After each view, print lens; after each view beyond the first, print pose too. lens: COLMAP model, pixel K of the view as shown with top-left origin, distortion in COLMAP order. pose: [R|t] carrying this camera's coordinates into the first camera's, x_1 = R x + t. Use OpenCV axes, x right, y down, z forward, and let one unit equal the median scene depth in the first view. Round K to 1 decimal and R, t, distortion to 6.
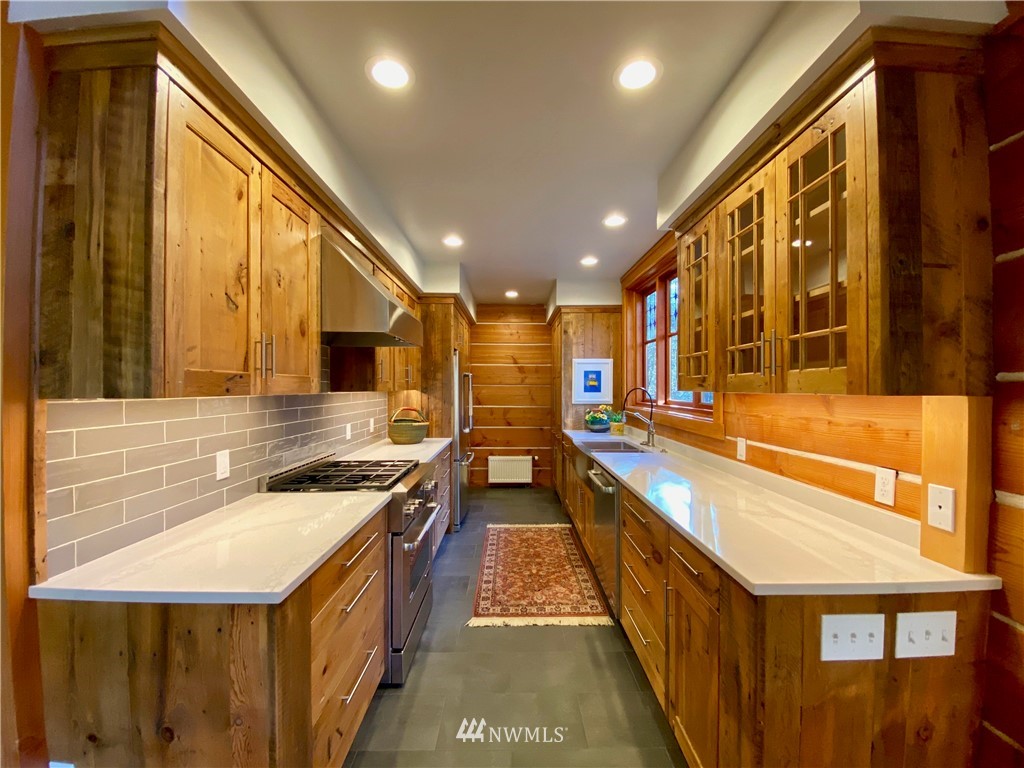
lens RADIAL K [[417.9, 0, 504.1], [0, 417.9, 385.8], [0, 0, 1]] dist [0.040798, -0.027803]
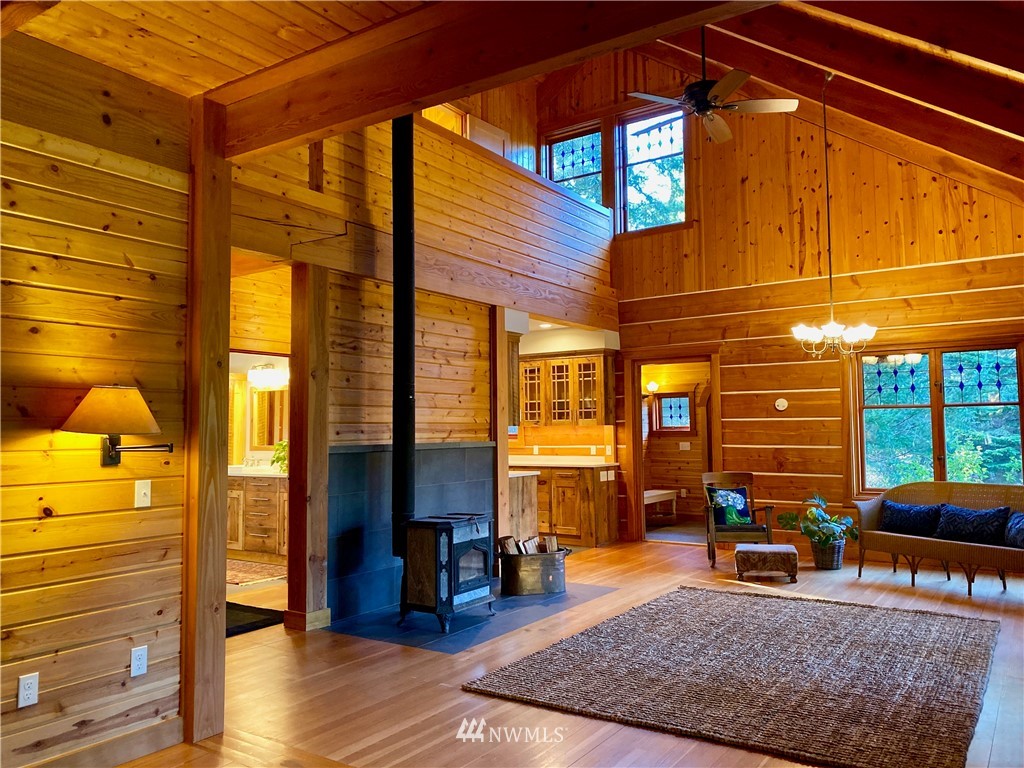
lens RADIAL K [[774.0, 0, 512.0], [0, 774.0, 384.0], [0, 0, 1]] dist [0.060122, -0.081171]
pose [[0.557254, 0.046373, 0.829046, -2.768254], [0.006453, 0.998167, -0.060170, 0.030637], [-0.830317, 0.038880, 0.555933, -1.193943]]
